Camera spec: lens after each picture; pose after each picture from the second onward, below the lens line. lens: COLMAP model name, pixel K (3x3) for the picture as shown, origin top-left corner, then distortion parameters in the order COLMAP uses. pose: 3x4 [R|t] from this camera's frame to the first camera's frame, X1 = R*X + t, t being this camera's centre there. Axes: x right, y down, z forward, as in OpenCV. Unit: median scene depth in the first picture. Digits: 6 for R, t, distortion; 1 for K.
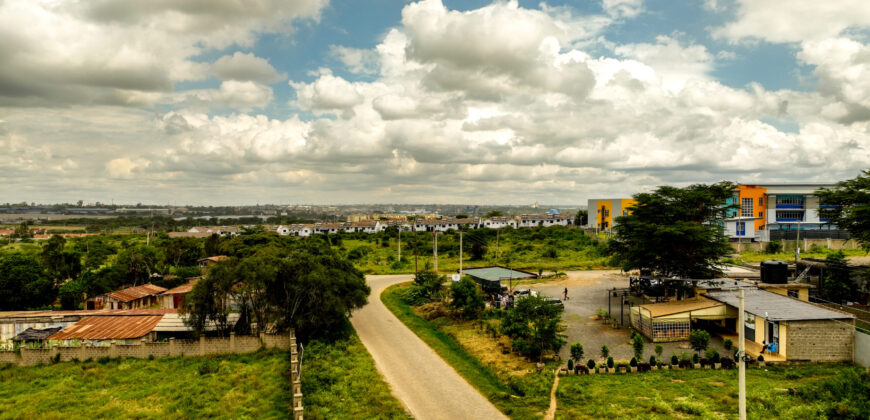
lens RADIAL K [[613.6, 0, 438.1], [0, 613.6, 211.3], [0, 0, 1]] dist [0.001041, 0.014640]
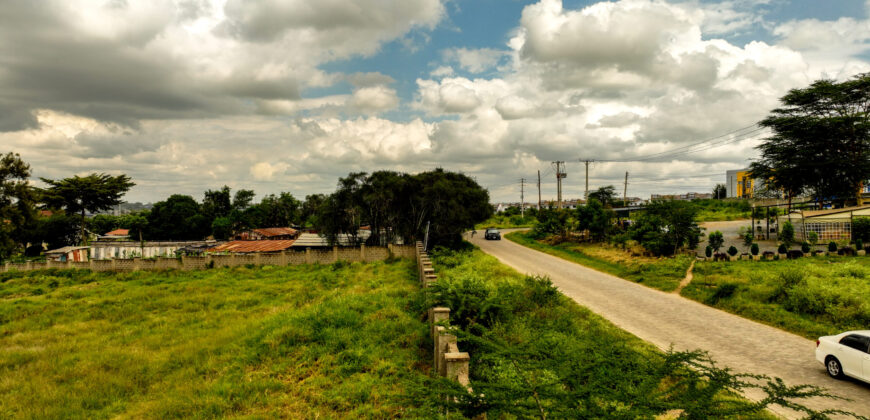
lens RADIAL K [[613.6, 0, 437.4], [0, 613.6, 210.9], [0, 0, 1]] dist [0.001041, 0.014640]
pose [[0.980093, -0.002527, -0.198525, -0.001848], [0.001451, 0.999983, -0.005562, 0.111212], [0.198536, 0.005163, 0.980080, 0.001104]]
